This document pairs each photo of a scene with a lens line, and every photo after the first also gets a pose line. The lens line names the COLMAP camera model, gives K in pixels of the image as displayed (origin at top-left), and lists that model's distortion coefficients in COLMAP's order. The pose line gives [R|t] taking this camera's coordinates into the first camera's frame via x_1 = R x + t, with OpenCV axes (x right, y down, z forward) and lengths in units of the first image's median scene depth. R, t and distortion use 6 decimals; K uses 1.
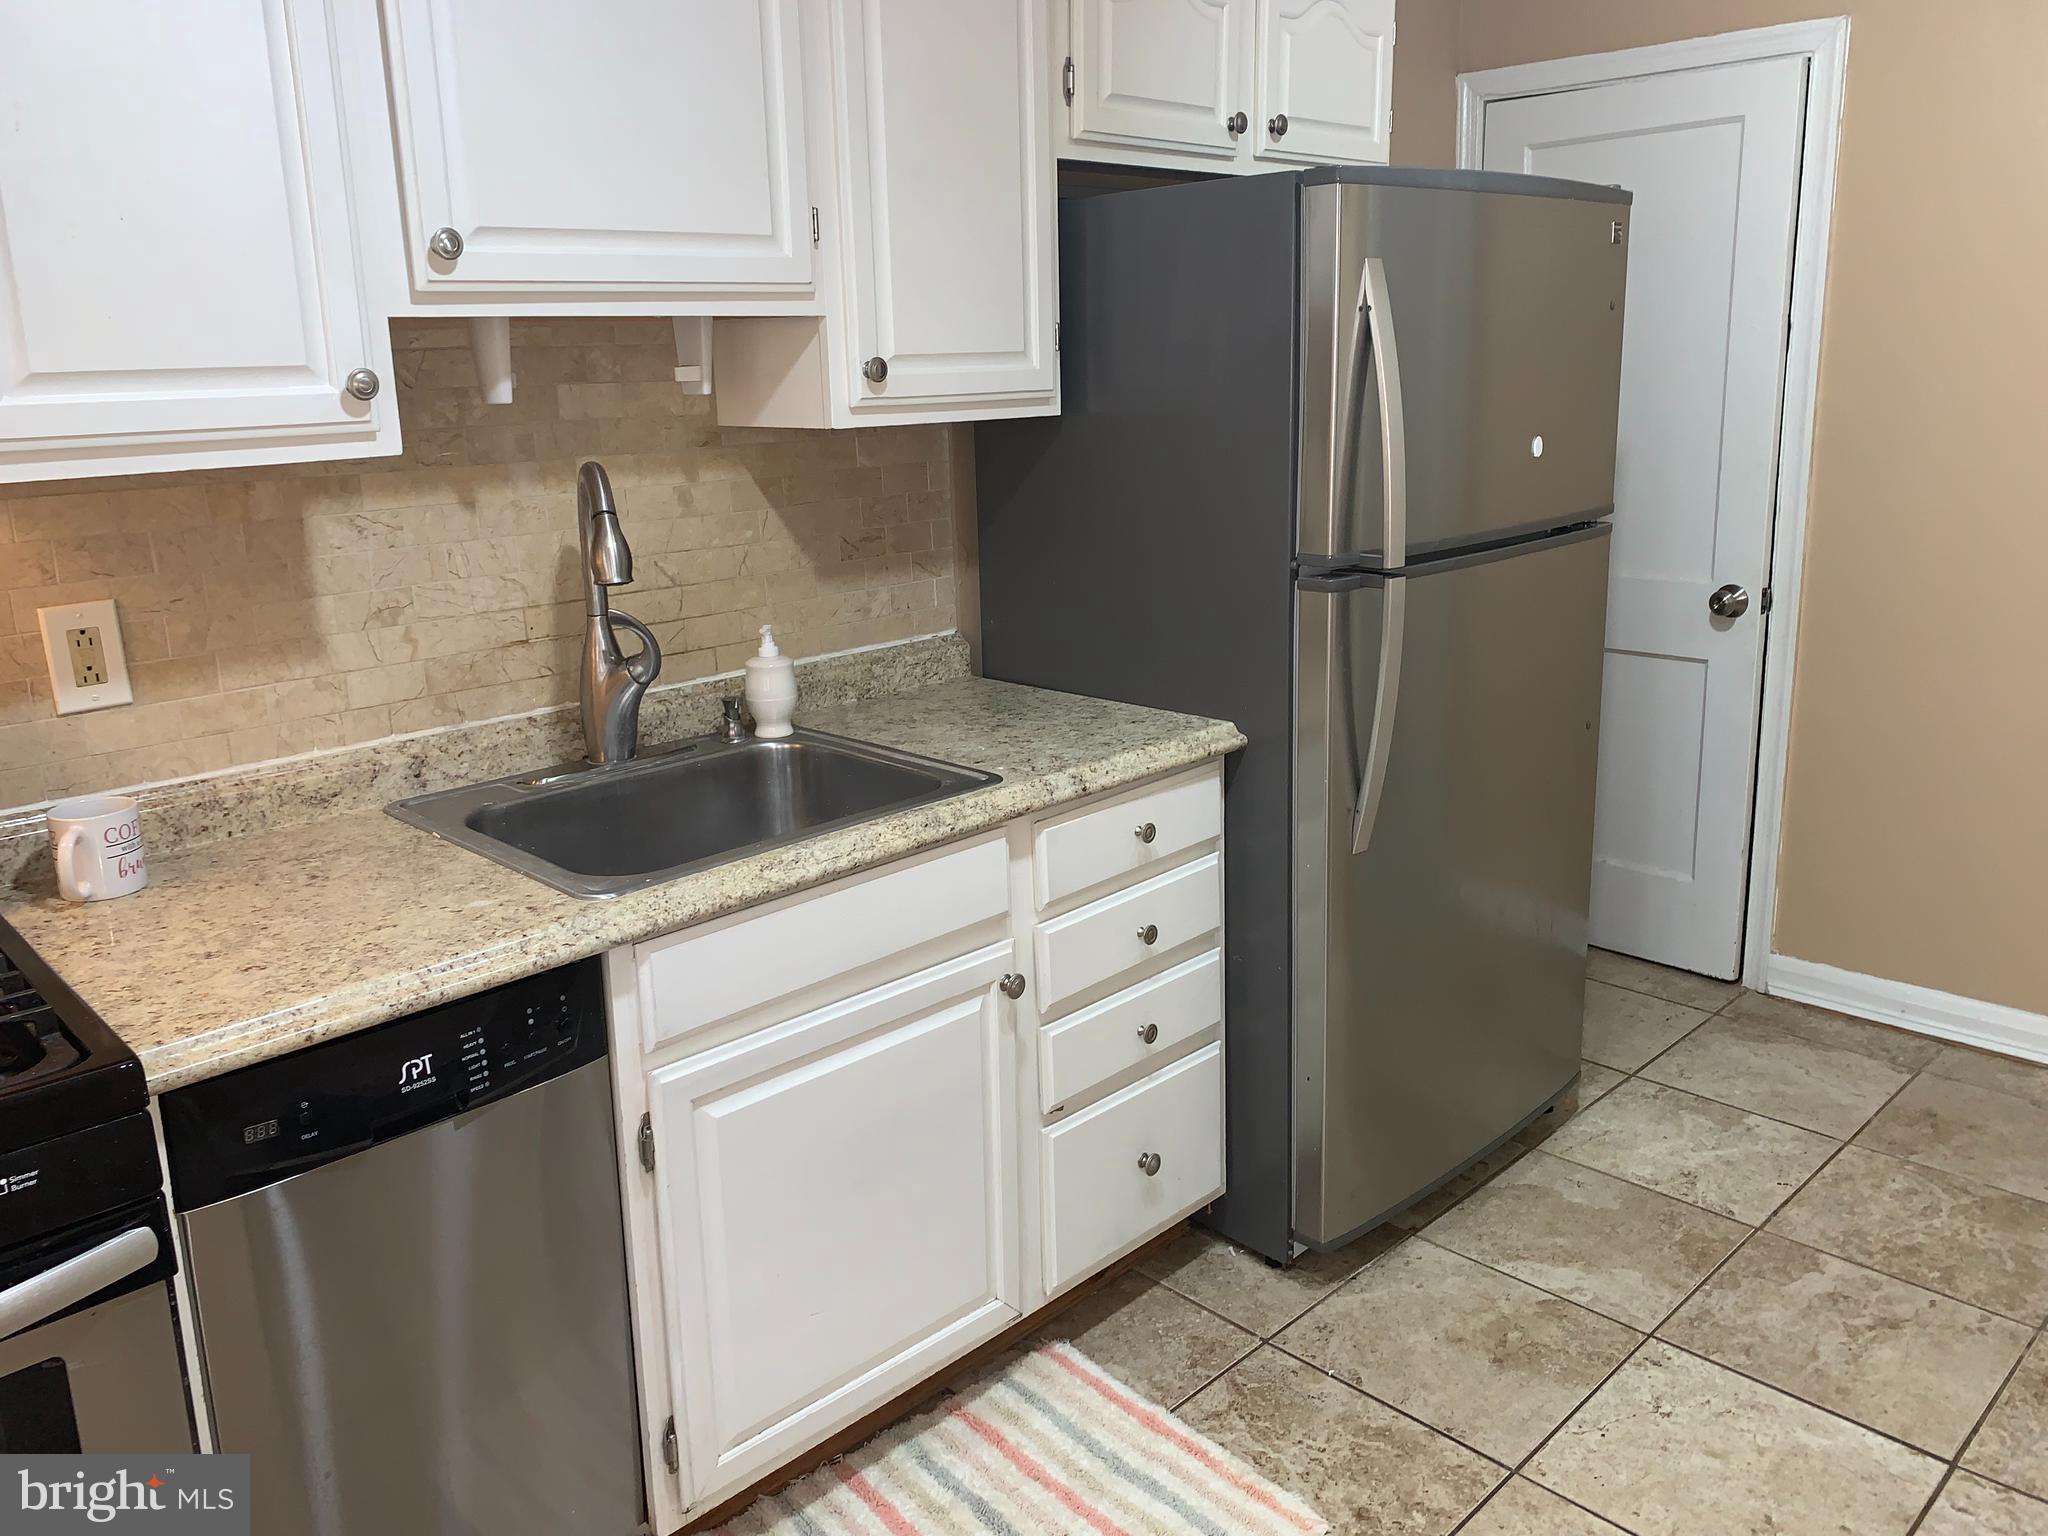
lens RADIAL K [[1565.1, 0, 992.4], [0, 1565.1, 719.3], [0, 0, 1]] dist [0.035014, -0.050521]
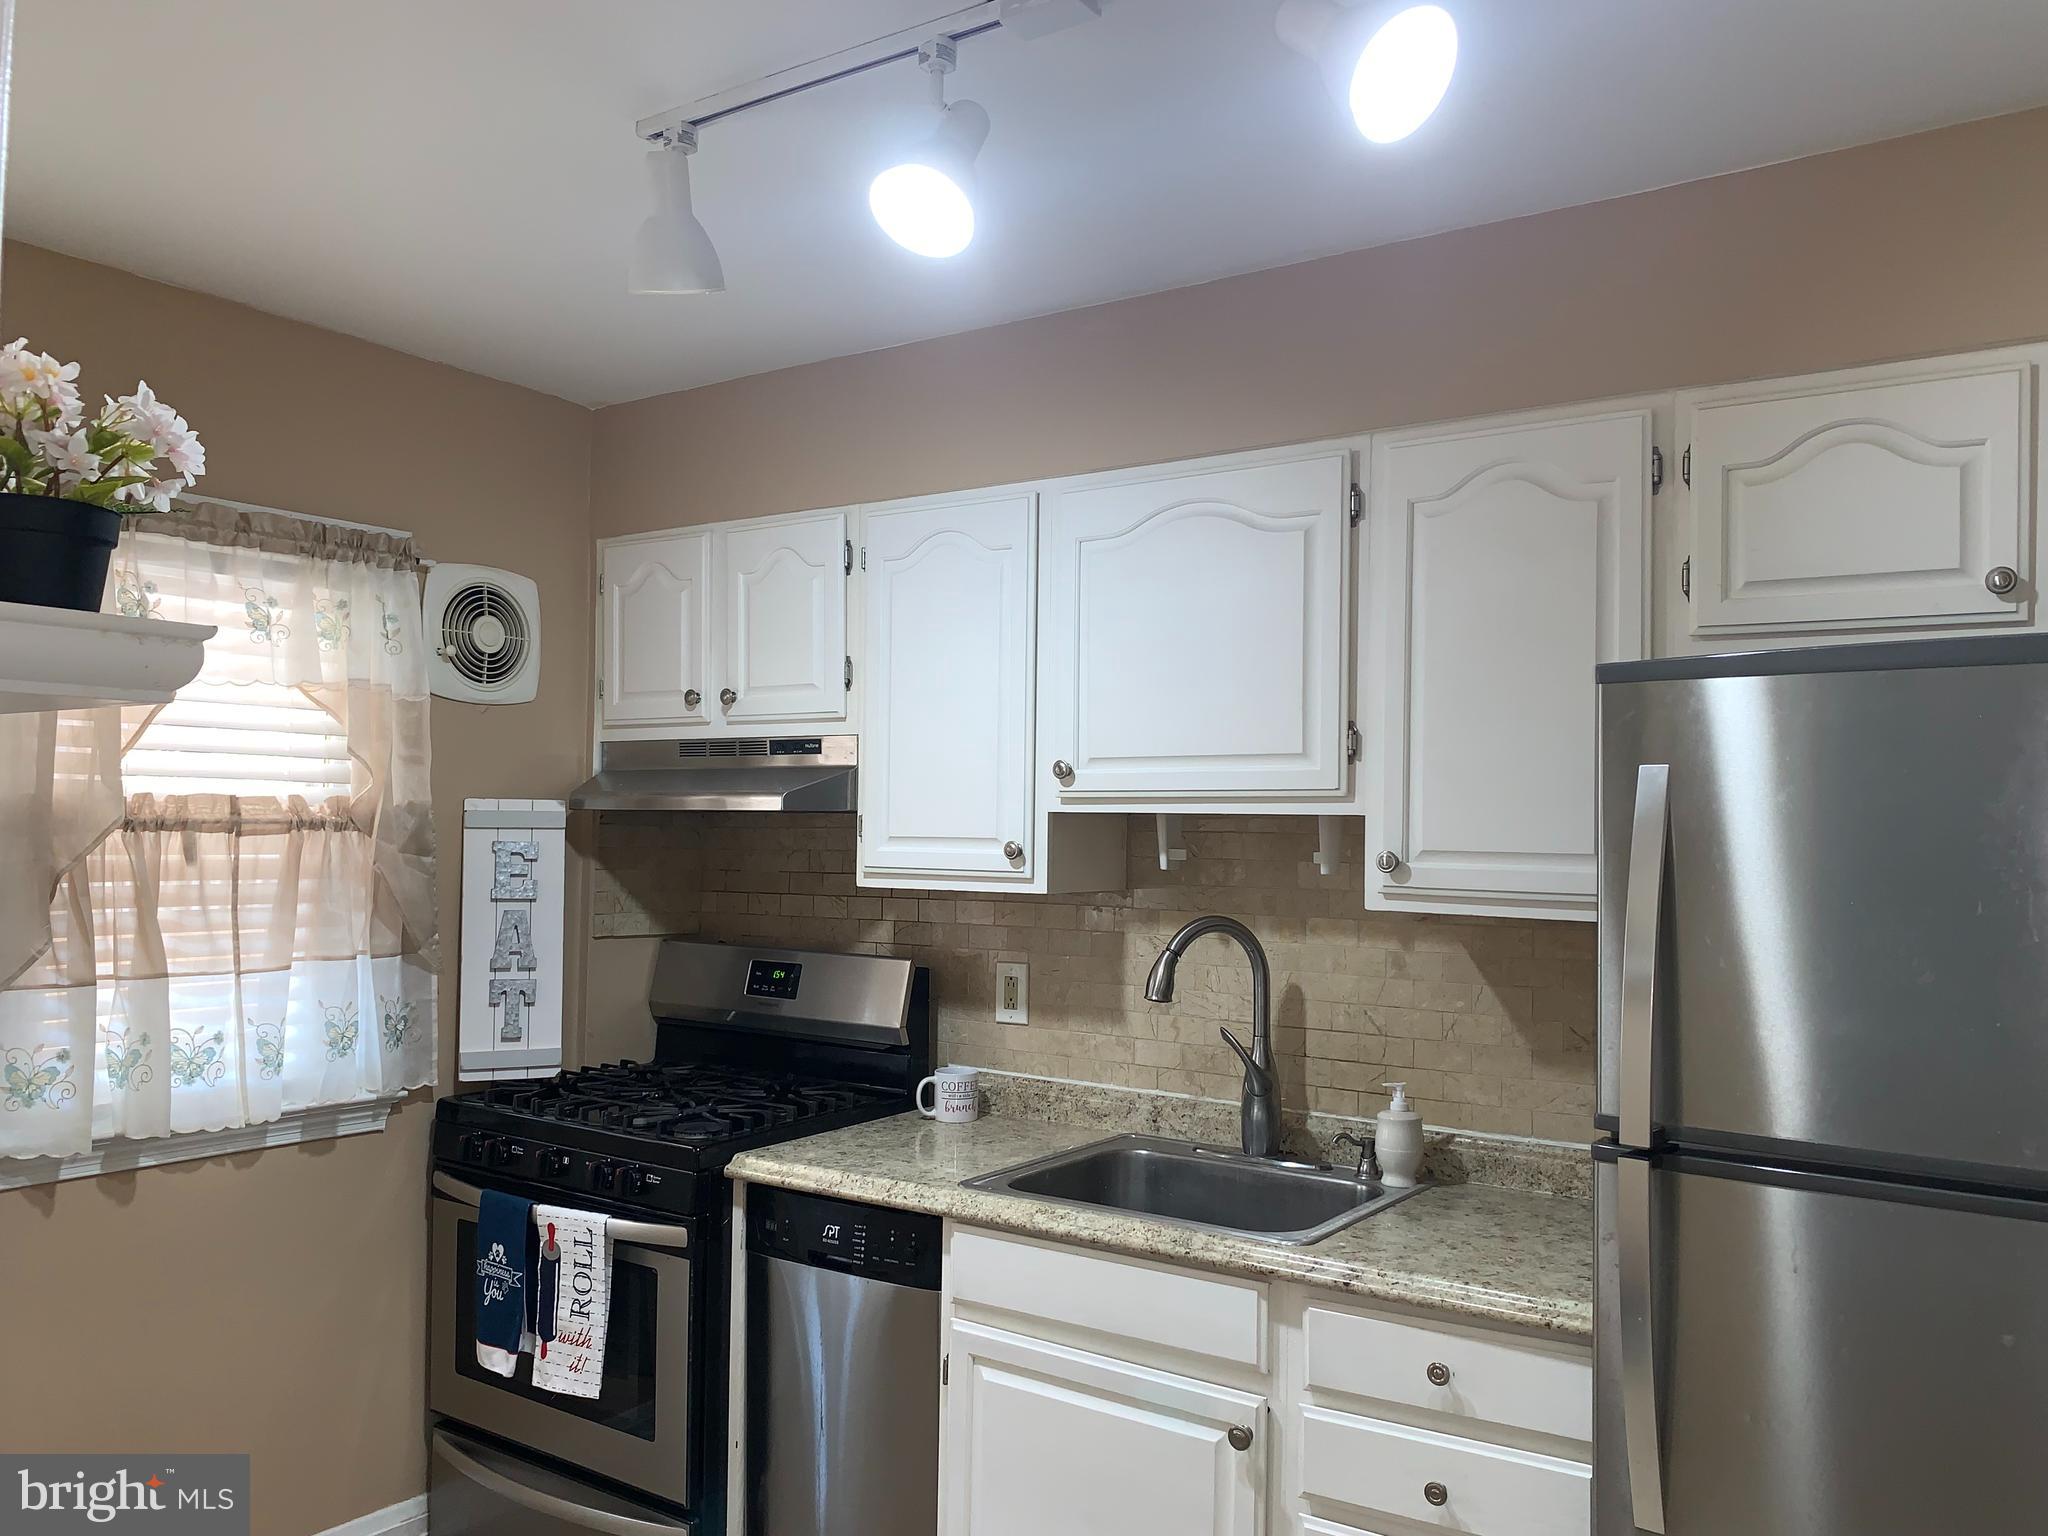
lens RADIAL K [[1565.1, 0, 1031.0], [0, 1565.1, 778.4], [0, 0, 1]] dist [0.035014, -0.050521]
pose [[0.193357, 0.001946, -0.981127, 1.041334], [-0.240520, 0.969578, -0.045477, -0.179953], [0.951191, 0.244774, 0.187943, 0.568552]]
